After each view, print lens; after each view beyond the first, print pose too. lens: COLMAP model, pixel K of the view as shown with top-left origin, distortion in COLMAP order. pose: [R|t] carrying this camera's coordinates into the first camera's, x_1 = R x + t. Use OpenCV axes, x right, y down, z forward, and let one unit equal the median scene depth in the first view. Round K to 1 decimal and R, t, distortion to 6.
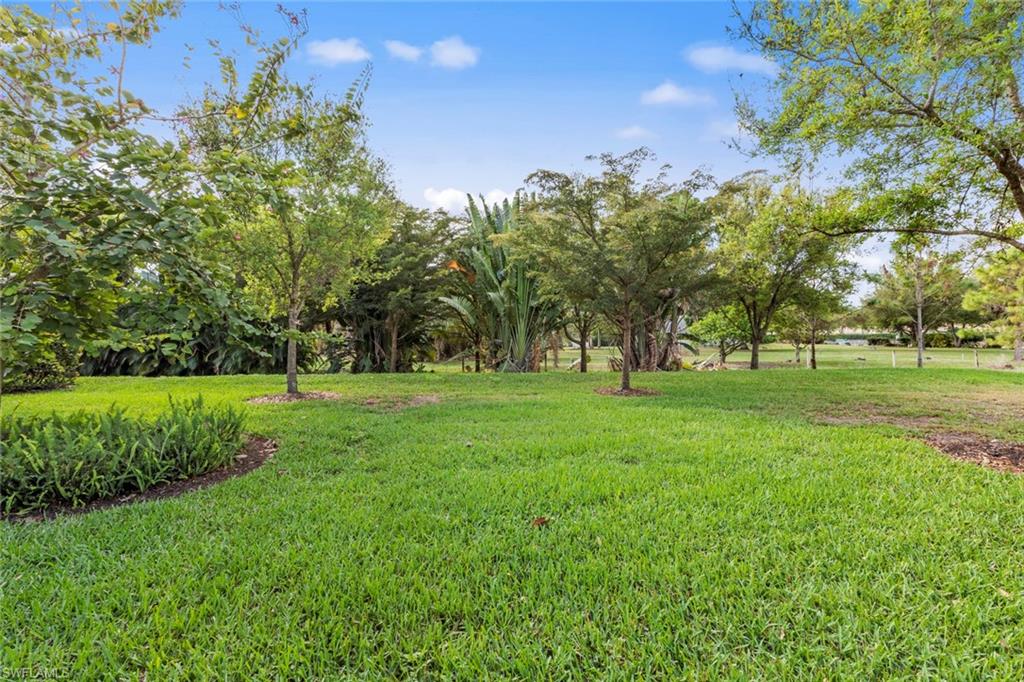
lens RADIAL K [[389.8, 0, 512.0], [0, 389.8, 341.0], [0, 0, 1]] dist [-0.000878, -0.000015]
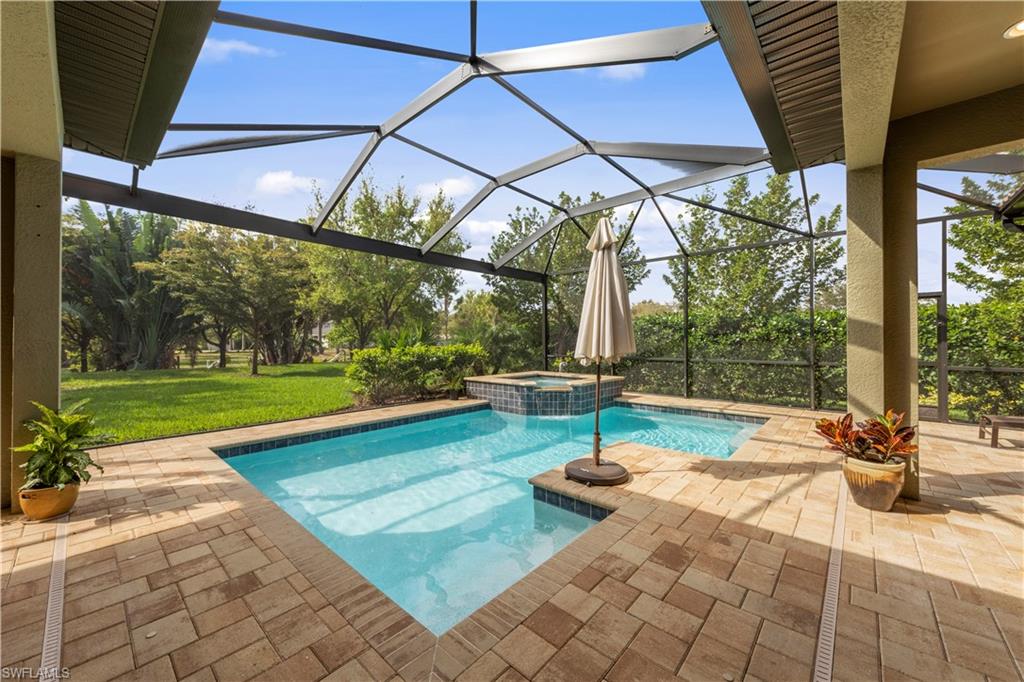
lens RADIAL K [[389.7, 0, 520.7], [0, 389.7, 342.0], [0, 0, 1]] dist [0.009349, -0.000055]
pose [[0.673818, 0.007817, 0.738856, -0.086710], [-0.004227, 0.999968, -0.006724, -0.001730], [-0.738885, 0.001408, 0.673830, -0.468747]]
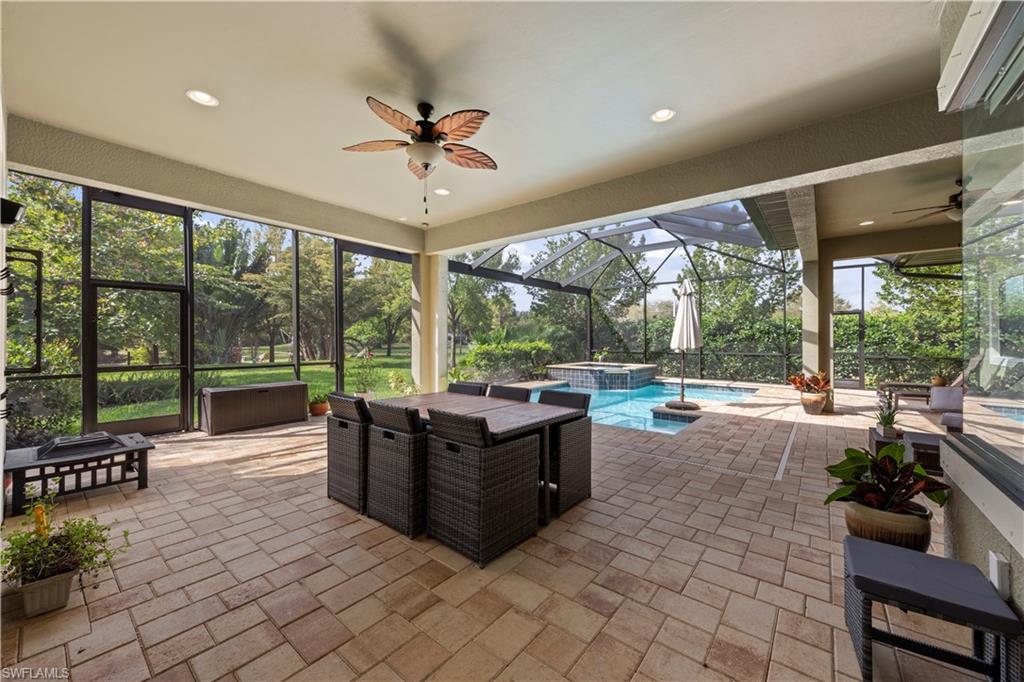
lens RADIAL K [[389.8, 0, 512.0], [0, 389.8, 341.0], [0, 0, 1]] dist [-0.000878, -0.000015]
pose [[0.647421, 0.006306, 0.762106, -0.298956], [-0.004346, 0.999980, -0.004582, -0.000608], [-0.762120, -0.000346, 0.647435, -0.485798]]
